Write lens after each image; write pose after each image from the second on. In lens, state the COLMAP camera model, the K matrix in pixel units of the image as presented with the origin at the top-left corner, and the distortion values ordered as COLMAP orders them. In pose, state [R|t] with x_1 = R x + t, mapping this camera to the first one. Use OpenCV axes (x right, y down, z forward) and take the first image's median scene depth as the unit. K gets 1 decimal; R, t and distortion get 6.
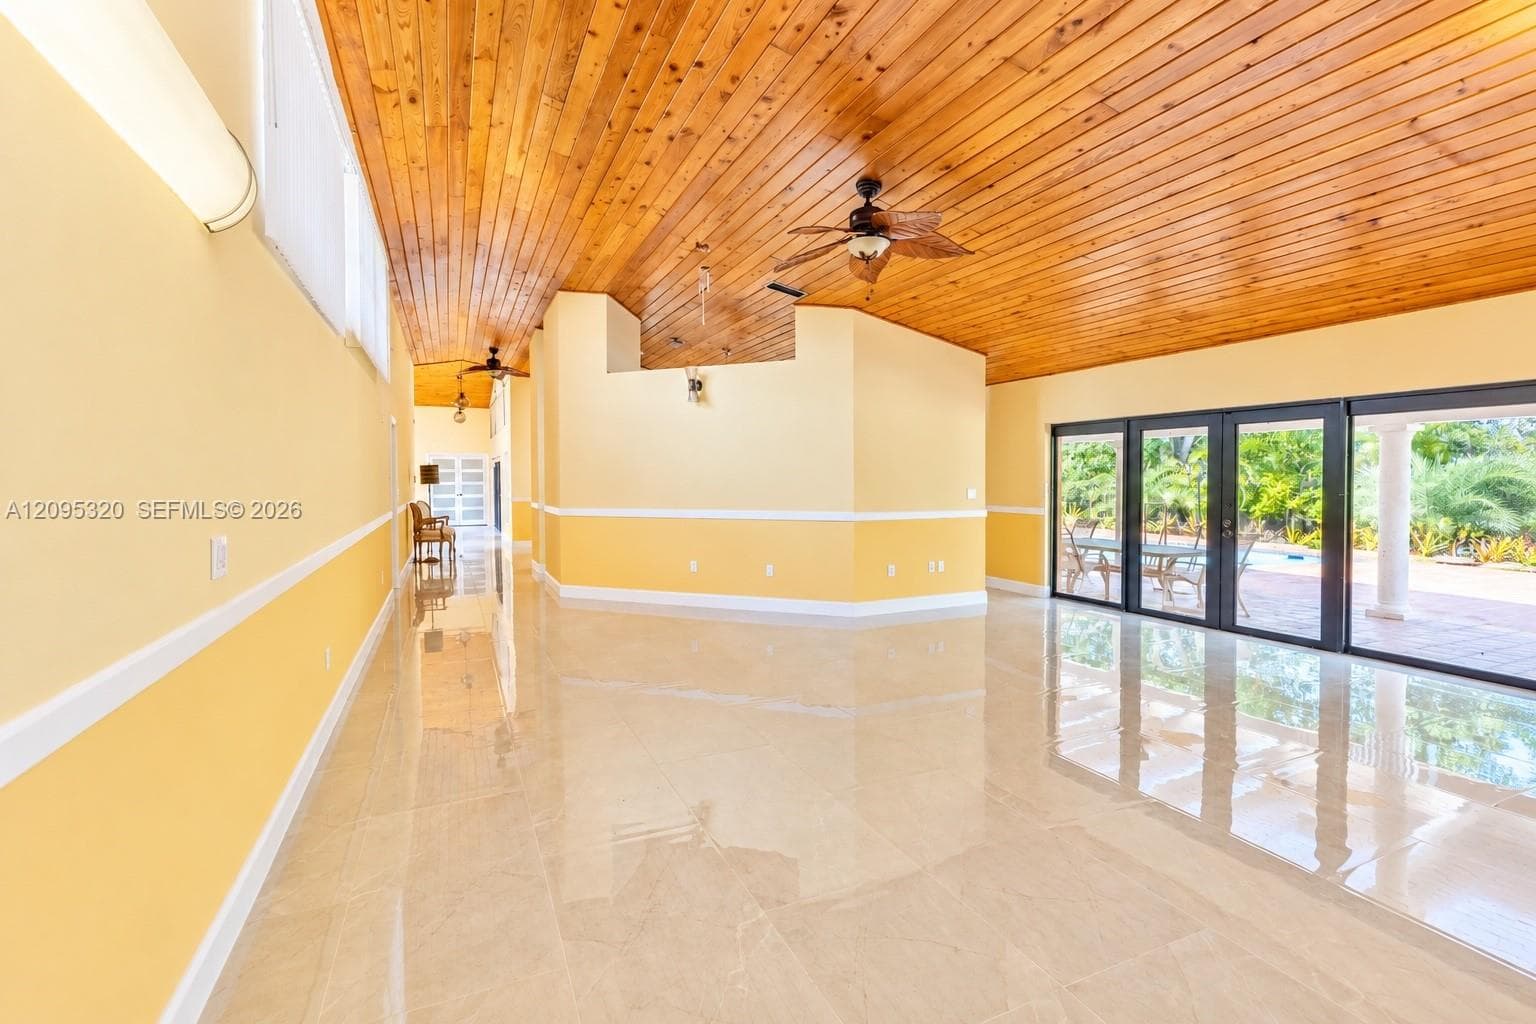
lens RADIAL K [[685.7, 0, 754.9], [0, 685.7, 494.7], [0, 0, 1]] dist [-0.000672, 0.000029]
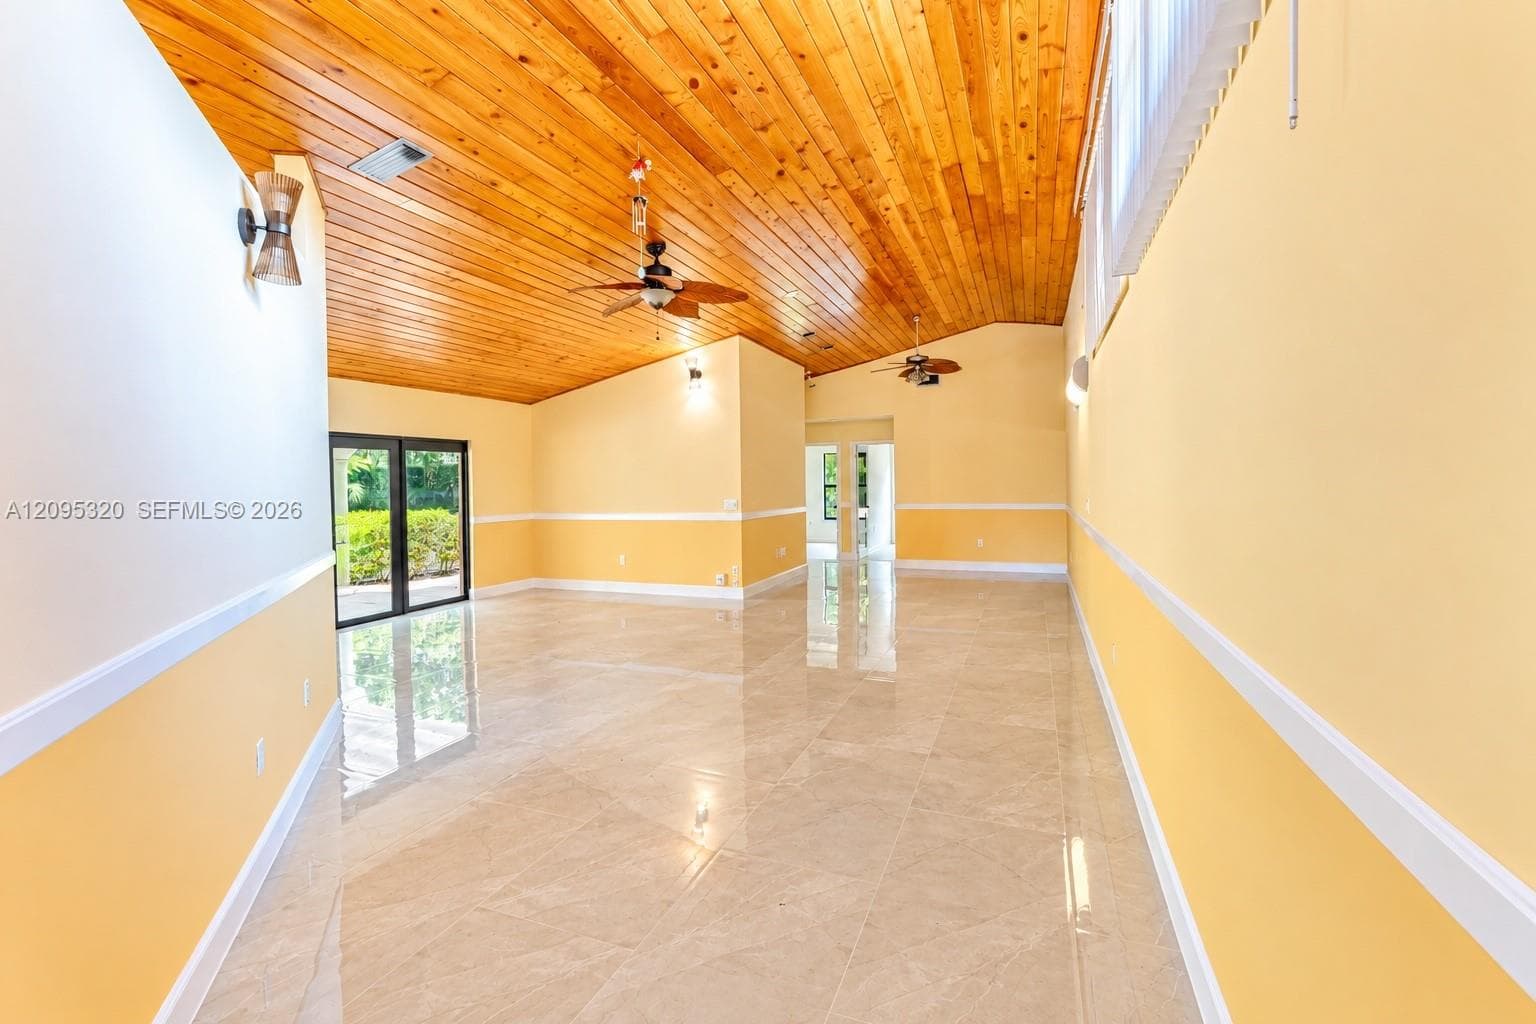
lens RADIAL K [[685.7, 0, 754.9], [0, 685.7, 494.7], [0, 0, 1]] dist [-0.000672, 0.000029]
pose [[-0.692315, 0.004706, 0.721580, -0.658314], [0.025624, 0.999508, 0.018066, -0.027107], [-0.721140, 0.030997, -0.692095, 1.380770]]
